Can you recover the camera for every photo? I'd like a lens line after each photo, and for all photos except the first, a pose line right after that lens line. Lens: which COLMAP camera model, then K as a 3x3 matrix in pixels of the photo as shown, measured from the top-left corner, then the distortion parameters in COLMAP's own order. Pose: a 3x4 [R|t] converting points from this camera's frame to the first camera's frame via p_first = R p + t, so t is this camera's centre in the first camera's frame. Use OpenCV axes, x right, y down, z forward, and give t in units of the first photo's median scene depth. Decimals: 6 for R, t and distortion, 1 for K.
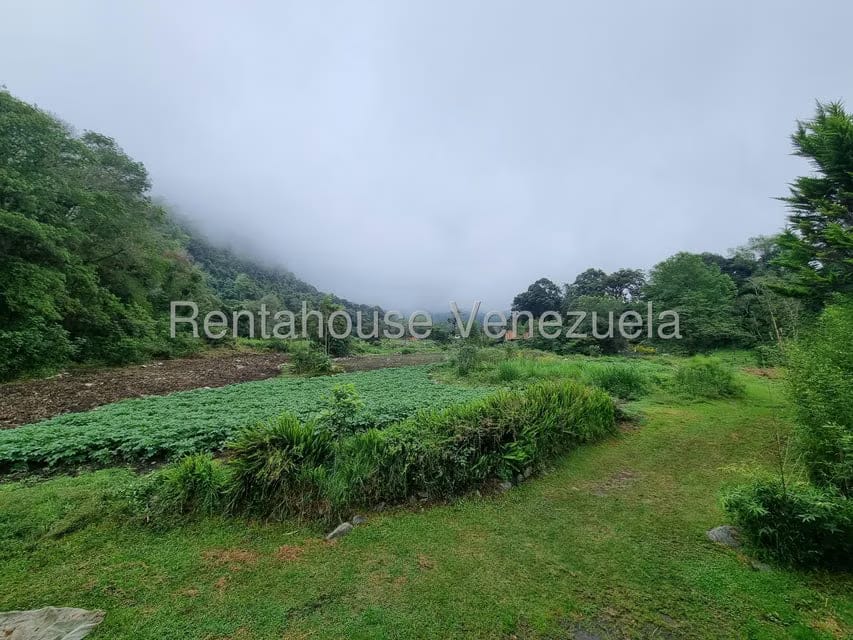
lens RADIAL K [[346.8, 0, 426.4], [0, 346.8, 323.6], [0, 0, 1]] dist [-0.001997, 0.000477]
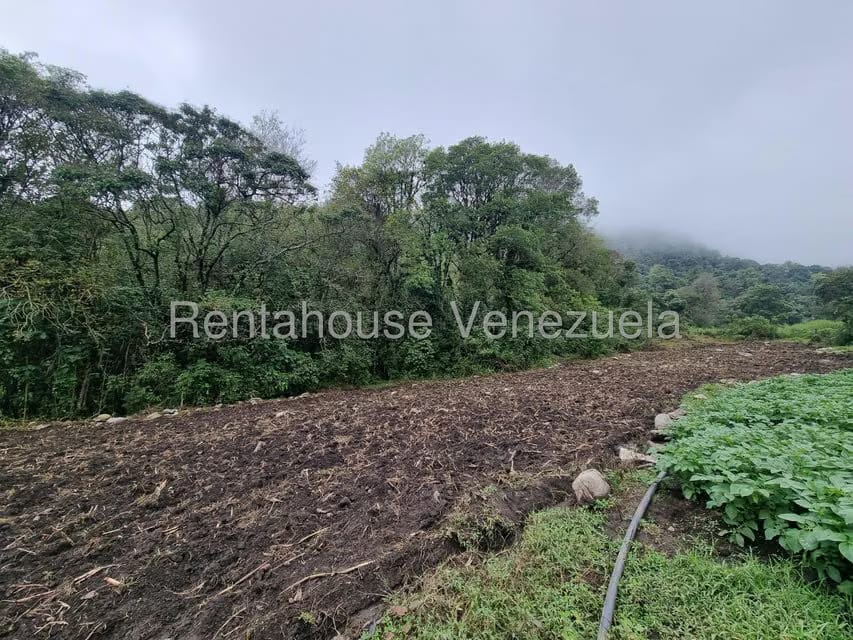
lens RADIAL K [[346.8, 0, 427.2], [0, 346.8, 322.5], [0, 0, 1]] dist [-0.001248, -0.000311]
pose [[0.475311, -0.123875, -0.871054, -0.785504], [0.116492, 0.990183, -0.077250, 0.140417], [0.872072, -0.064753, 0.485075, 0.398150]]
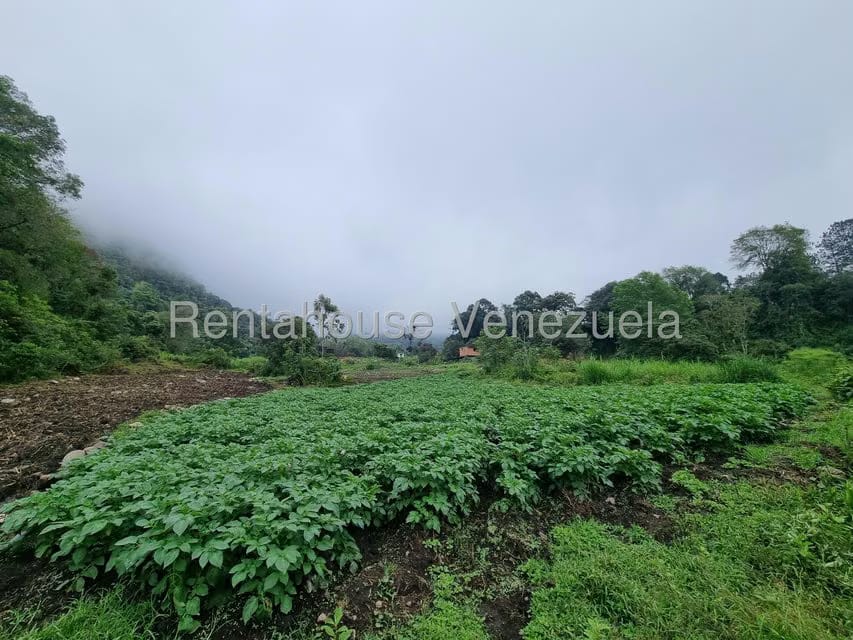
lens RADIAL K [[347.5, 0, 431.0], [0, 347.5, 324.4], [0, 0, 1]] dist [-0.018791, 0.004970]
pose [[0.972205, 0.021119, 0.233177, -0.748650], [-0.007165, 0.998141, -0.060529, 0.140634], [-0.234022, 0.057176, 0.970549, 0.415998]]
